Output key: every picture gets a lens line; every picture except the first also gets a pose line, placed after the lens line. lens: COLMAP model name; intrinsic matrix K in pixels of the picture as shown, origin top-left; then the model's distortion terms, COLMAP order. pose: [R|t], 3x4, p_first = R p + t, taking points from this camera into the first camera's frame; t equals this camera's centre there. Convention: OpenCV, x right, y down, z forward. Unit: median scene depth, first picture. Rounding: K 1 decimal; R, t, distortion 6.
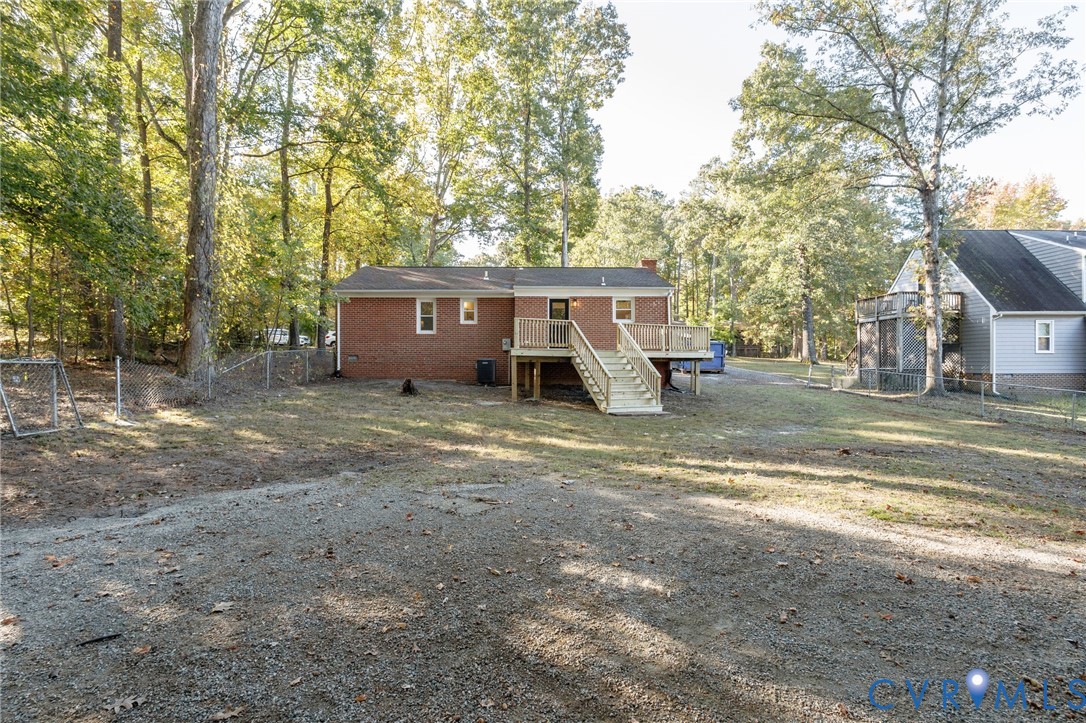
lens RADIAL K [[495.6, 0, 540.6], [0, 495.6, 363.2], [0, 0, 1]] dist [0.014680, -0.004698]
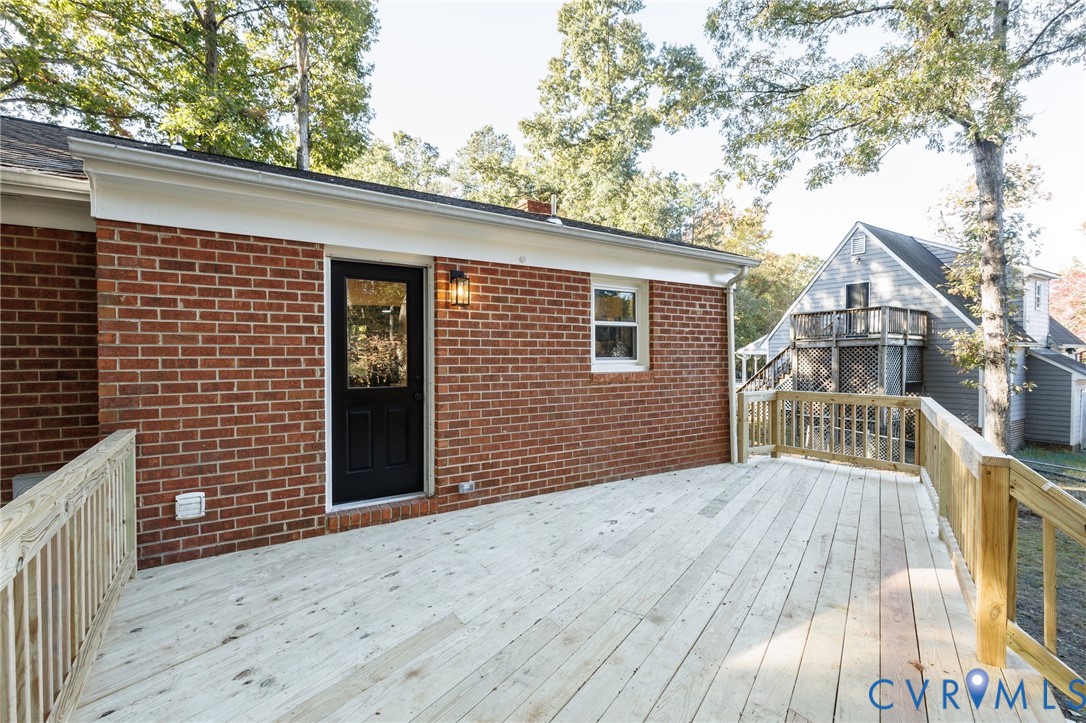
lens RADIAL K [[495.6, 0, 540.6], [0, 495.6, 363.2], [0, 0, 1]] dist [0.014680, -0.004698]
pose [[0.857018, -0.008616, 0.515214, -0.013606], [0.003526, 0.999935, 0.010856, -0.093545], [-0.515274, -0.007487, 0.856993, 0.819008]]
